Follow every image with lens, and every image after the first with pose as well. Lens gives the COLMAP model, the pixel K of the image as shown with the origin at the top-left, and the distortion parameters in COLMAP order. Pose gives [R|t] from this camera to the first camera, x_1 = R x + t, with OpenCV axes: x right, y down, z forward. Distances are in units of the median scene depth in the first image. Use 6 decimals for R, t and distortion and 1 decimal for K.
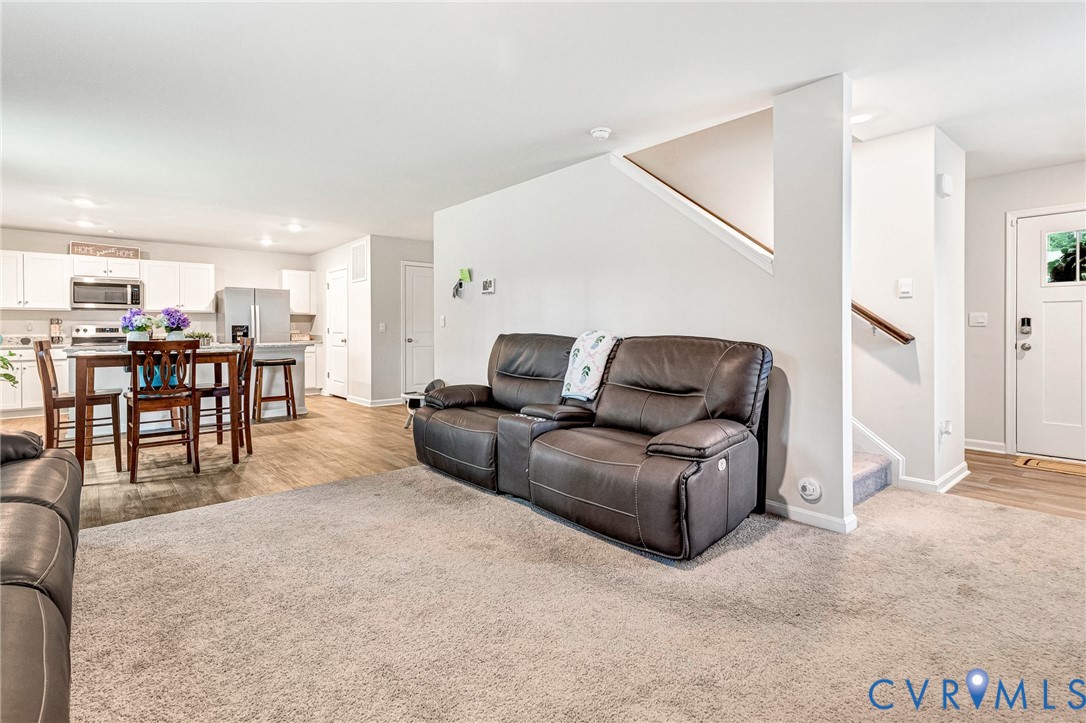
lens RADIAL K [[514.4, 0, 520.4], [0, 514.4, 332.0], [0, 0, 1]] dist [0.005989, 0.000551]
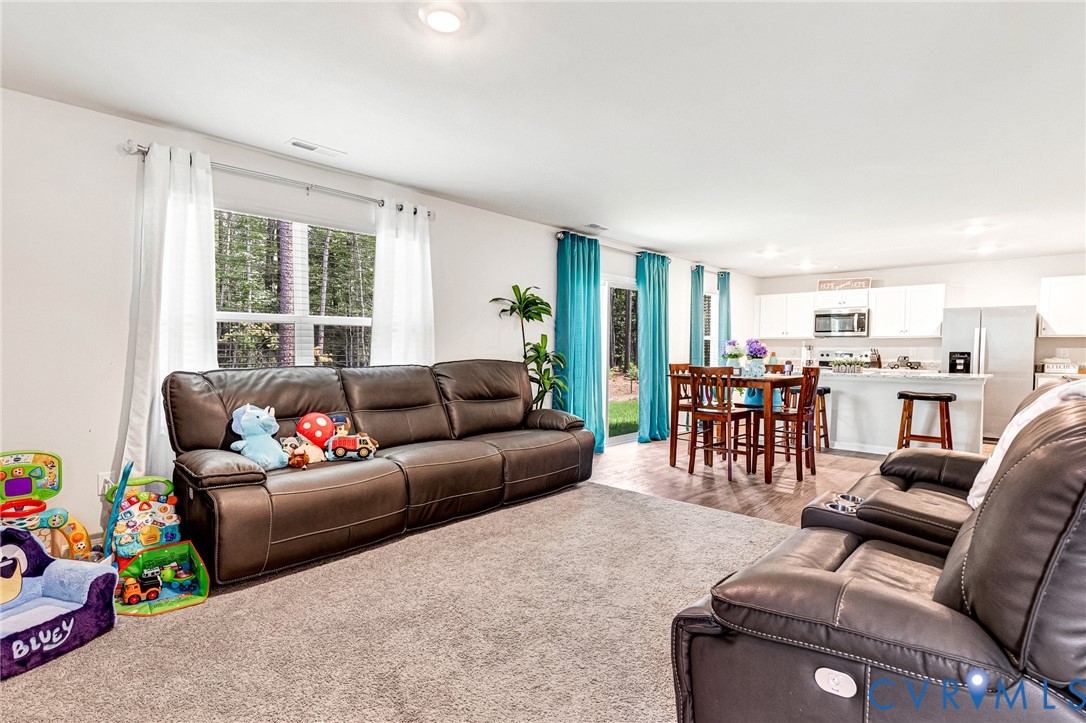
lens RADIAL K [[514.4, 0, 552.6], [0, 514.4, 367.9], [0, 0, 1]] dist [0.005989, 0.000551]
pose [[0.118305, 0.042194, -0.992080, 0.252412], [-0.014629, 0.999062, 0.040747, -0.012530], [0.992870, 0.009693, 0.118811, 0.241785]]
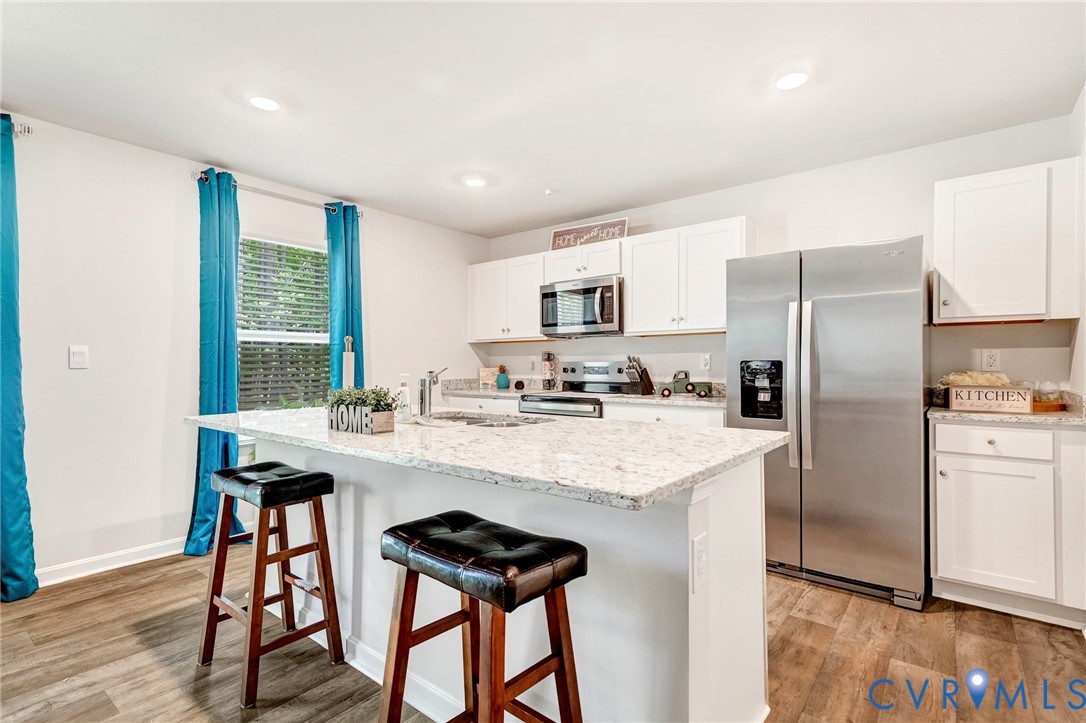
lens RADIAL K [[514.4, 0, 540.5], [0, 514.4, 364.1], [0, 0, 1]] dist [0.005989, 0.000551]
pose [[0.202705, 0.002793, -0.979236, -0.244235], [-0.003965, 0.999990, 0.002031, -0.011574], [0.979232, 0.003471, 0.202714, 0.845729]]
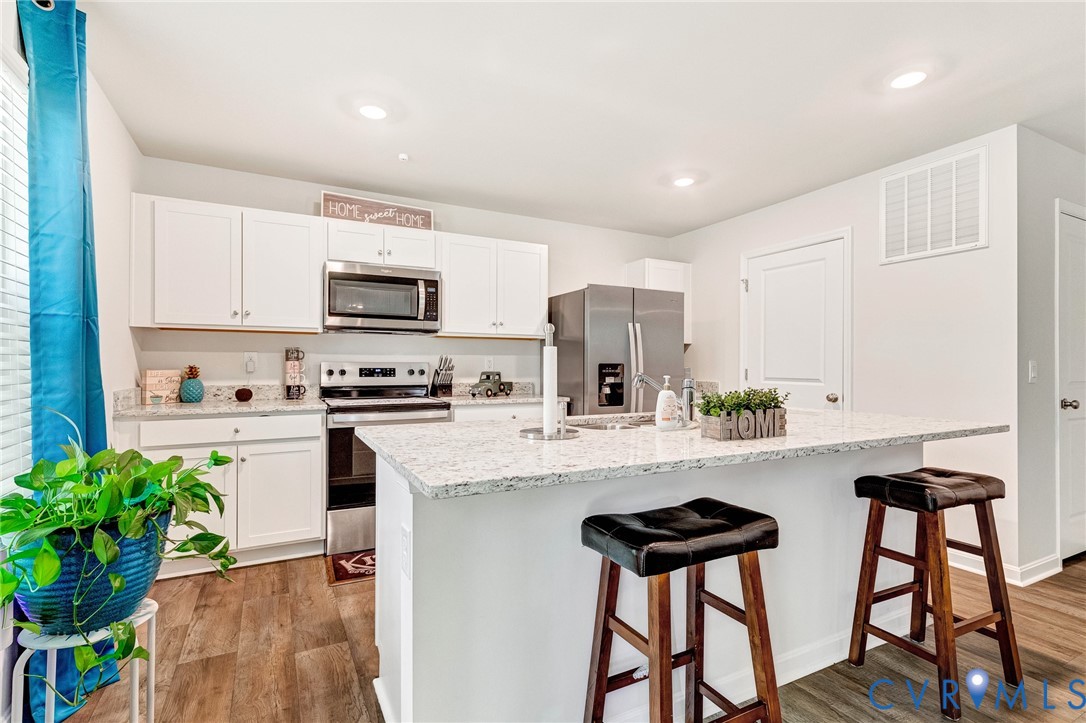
lens RADIAL K [[514.4, 0, 539.2], [0, 514.4, 365.1], [0, 0, 1]] dist [0.005989, 0.000551]
pose [[0.976170, 0.006299, -0.216916, -0.552623], [-0.008162, 0.999937, -0.007694, -0.007946], [0.216854, 0.009281, 0.976160, 0.559284]]
